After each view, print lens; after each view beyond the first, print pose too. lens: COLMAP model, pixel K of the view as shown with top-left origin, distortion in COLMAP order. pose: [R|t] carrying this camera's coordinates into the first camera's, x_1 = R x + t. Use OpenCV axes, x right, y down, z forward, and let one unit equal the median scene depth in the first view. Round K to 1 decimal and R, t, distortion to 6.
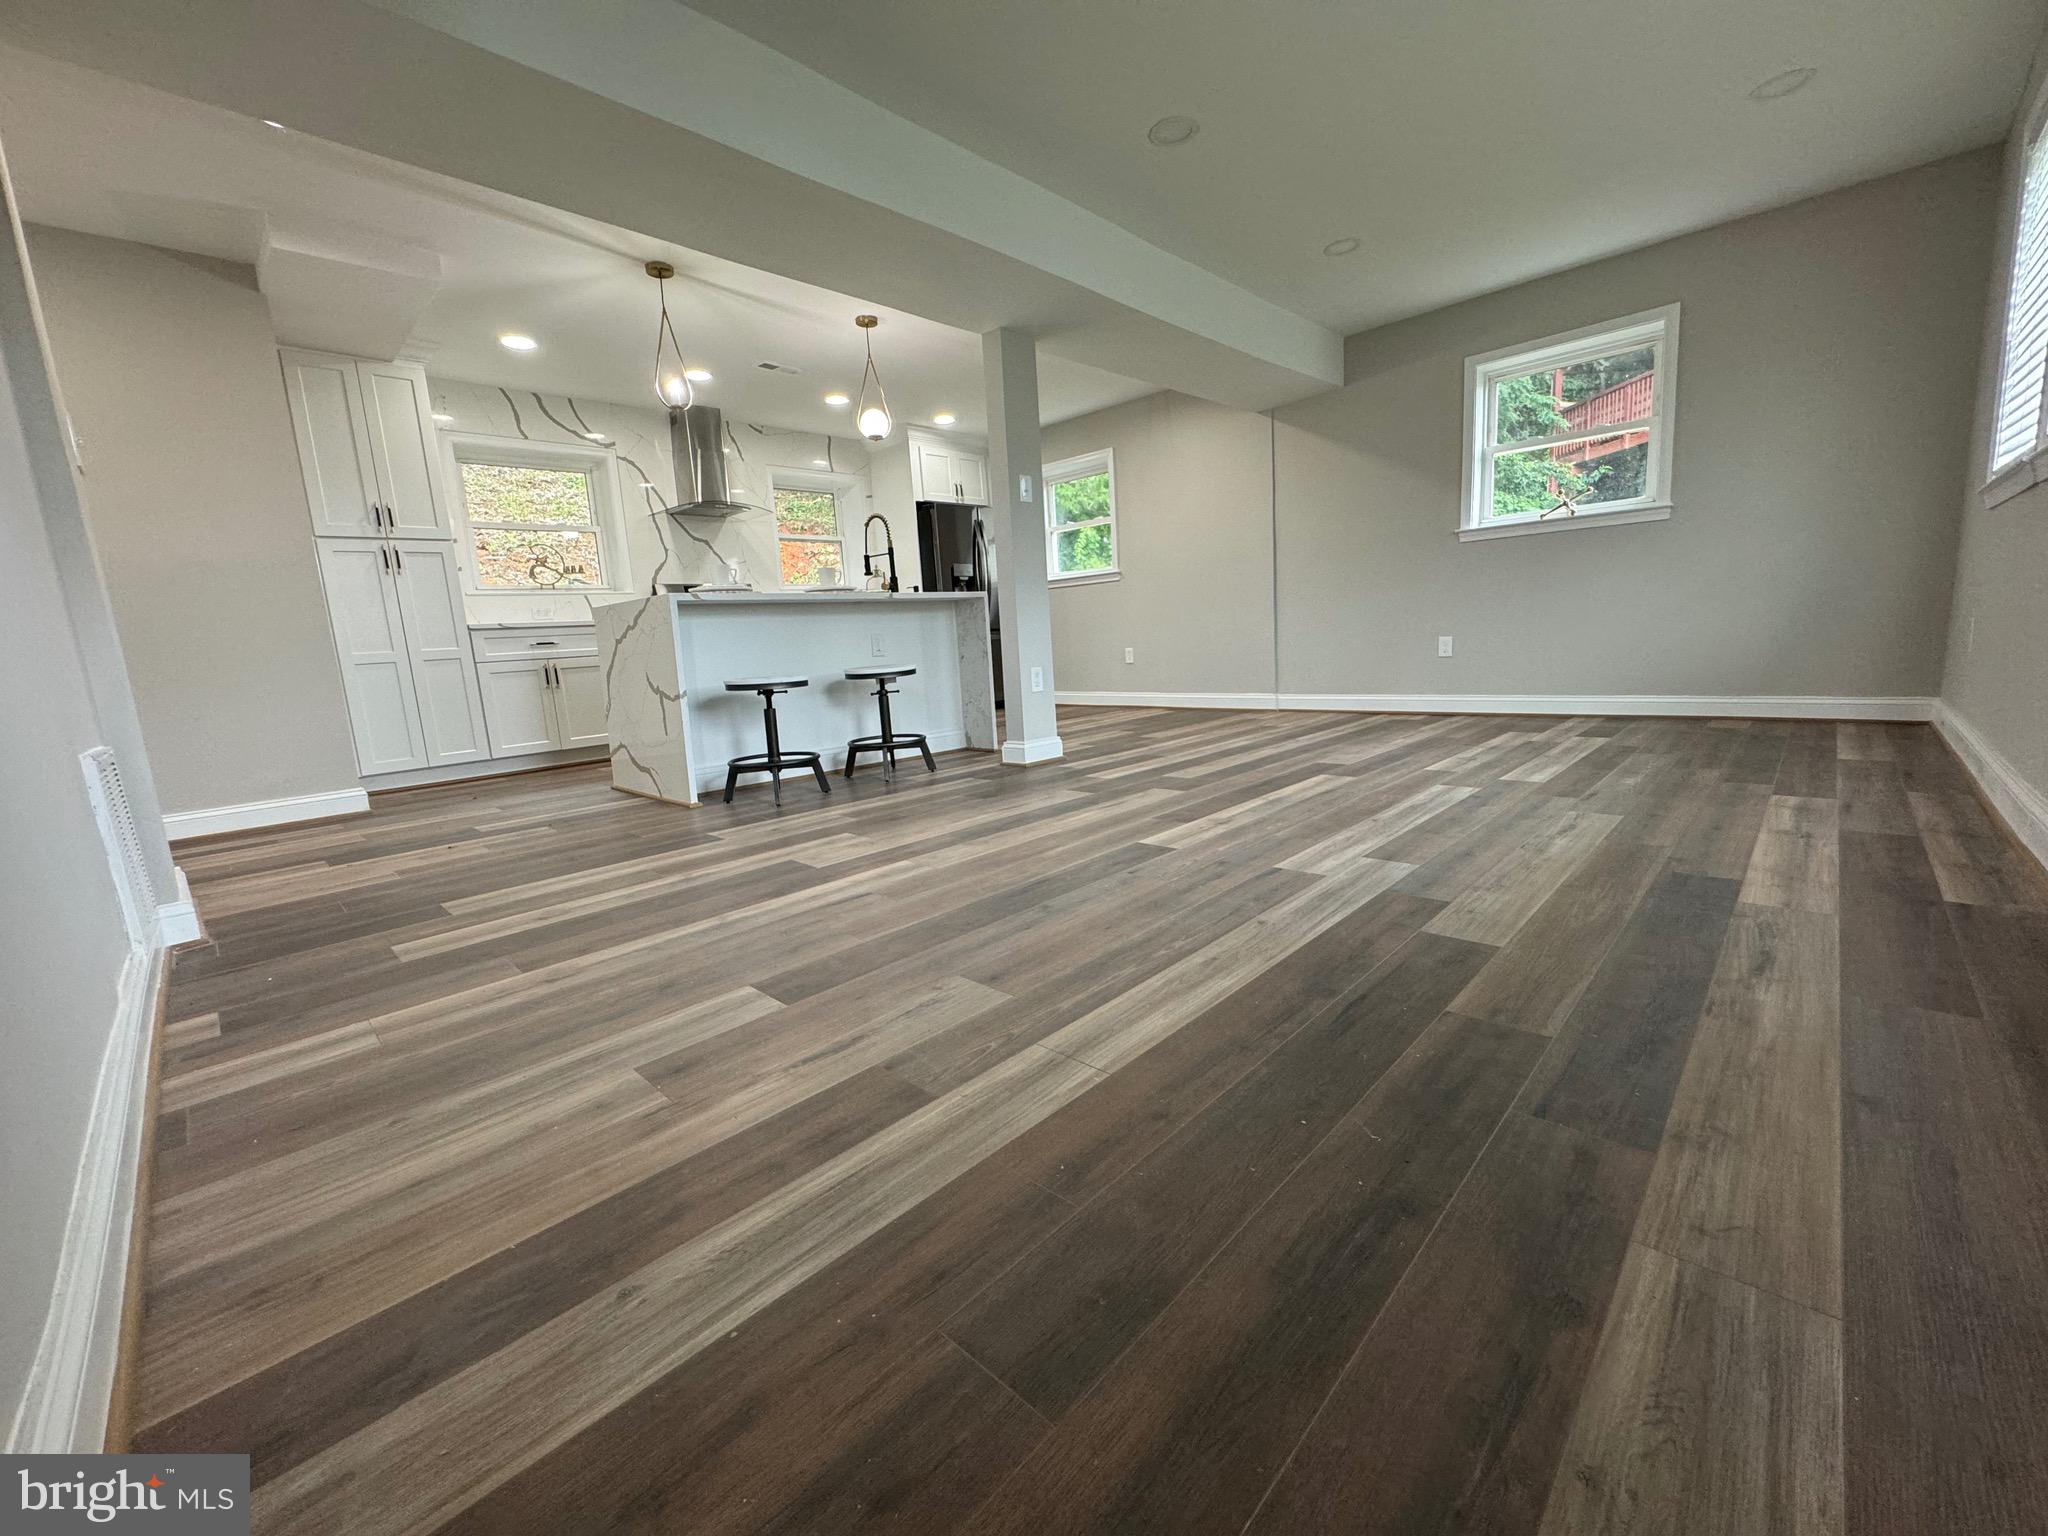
lens RADIAL K [[819.7, 0, 1023.5], [0, 819.7, 764.9], [0, 0, 1]] dist [-0.002796, 0.000456]
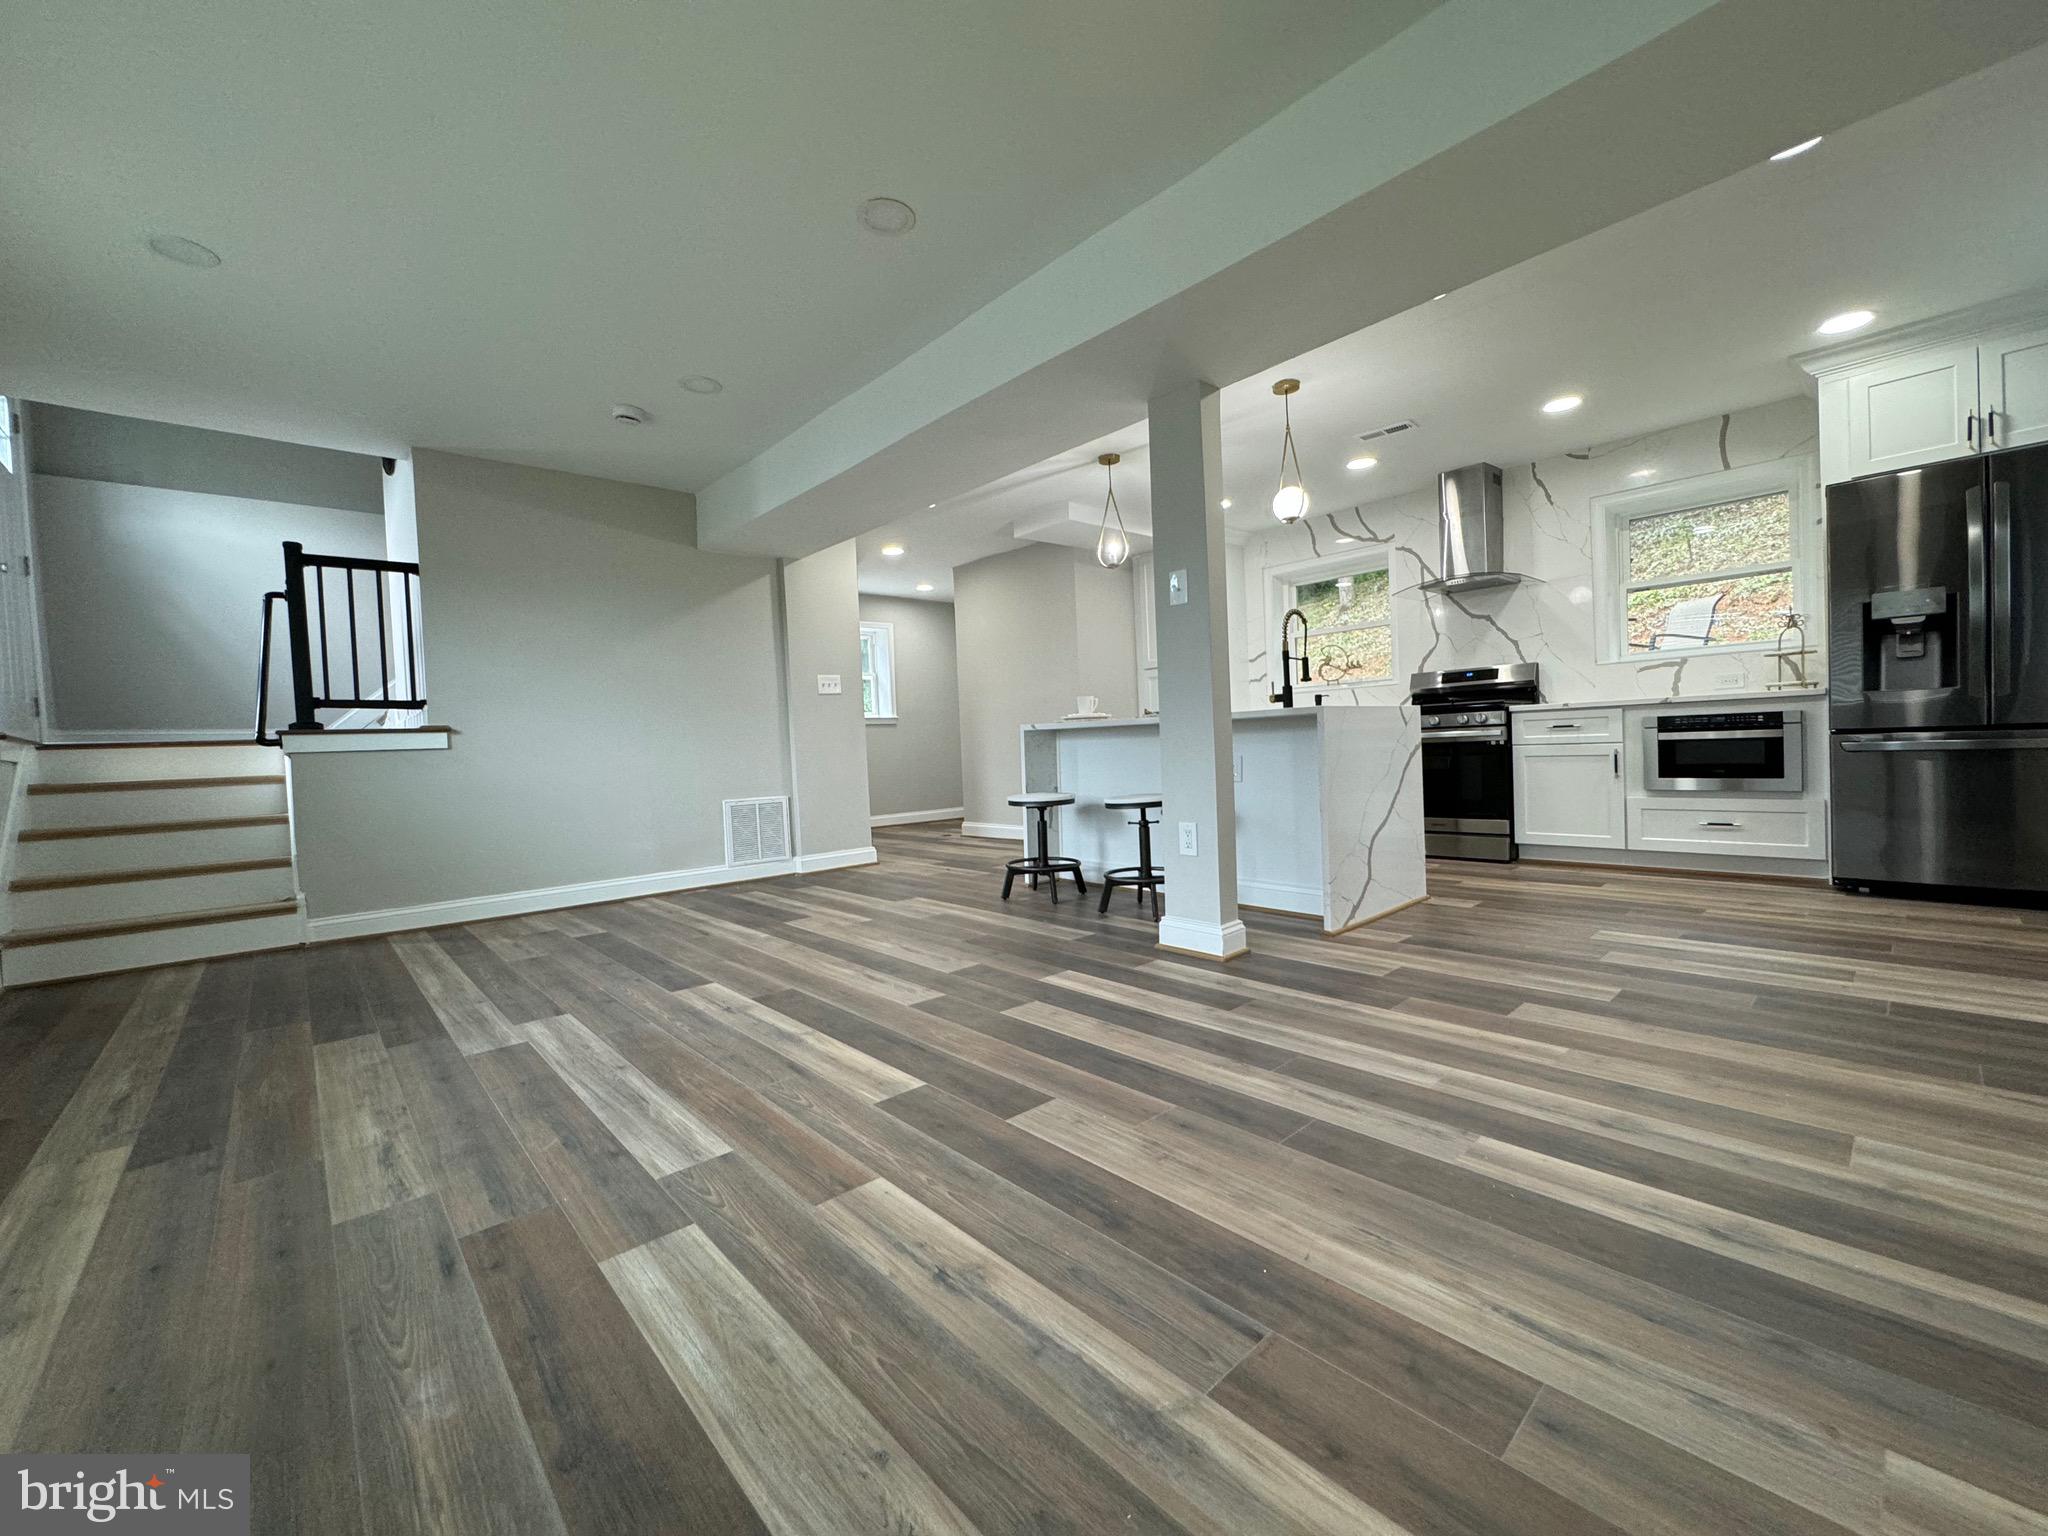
lens RADIAL K [[819.7, 0, 1023.5], [0, 819.7, 764.9], [0, 0, 1]] dist [-0.002796, 0.000456]
pose [[-0.060651, 0.086569, -0.994398, 0.764825], [-0.112068, 0.989342, 0.092964, -0.226257], [0.991848, 0.117079, -0.050303, 0.902254]]
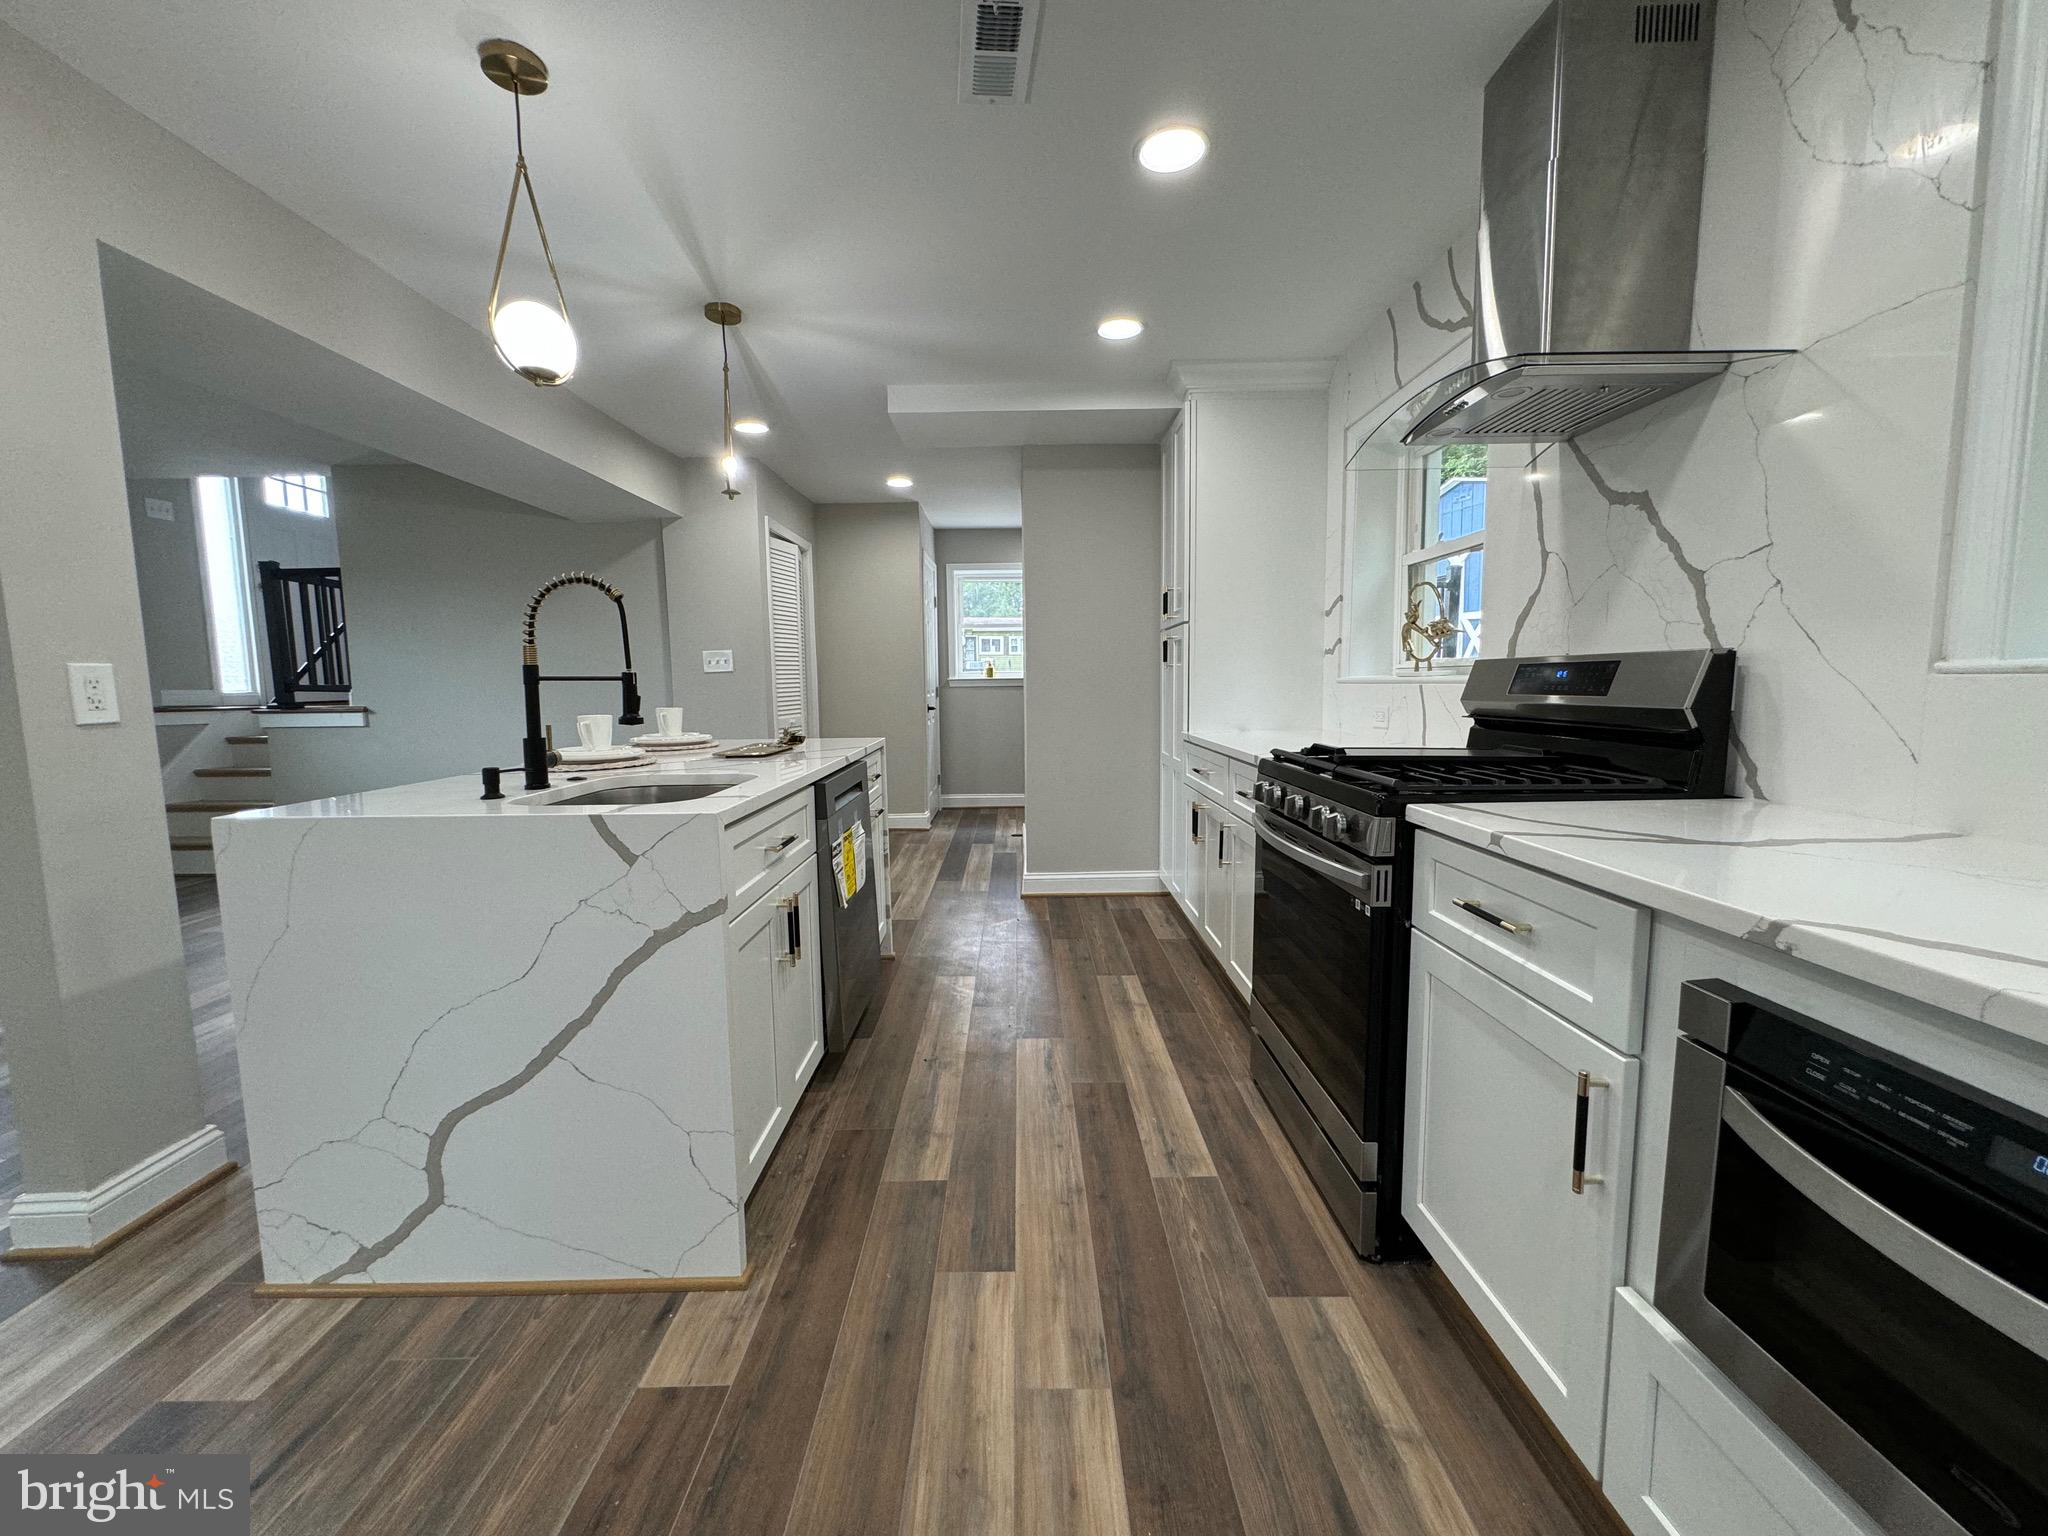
lens RADIAL K [[819.7, 0, 1023.5], [0, 819.7, 764.9], [0, 0, 1]] dist [-0.002796, 0.000456]
pose [[-0.710539, 0.140299, -0.689529, -0.059804], [-0.056981, 0.965231, 0.255114, -0.377200], [0.701346, 0.220559, -0.677840, 1.635083]]
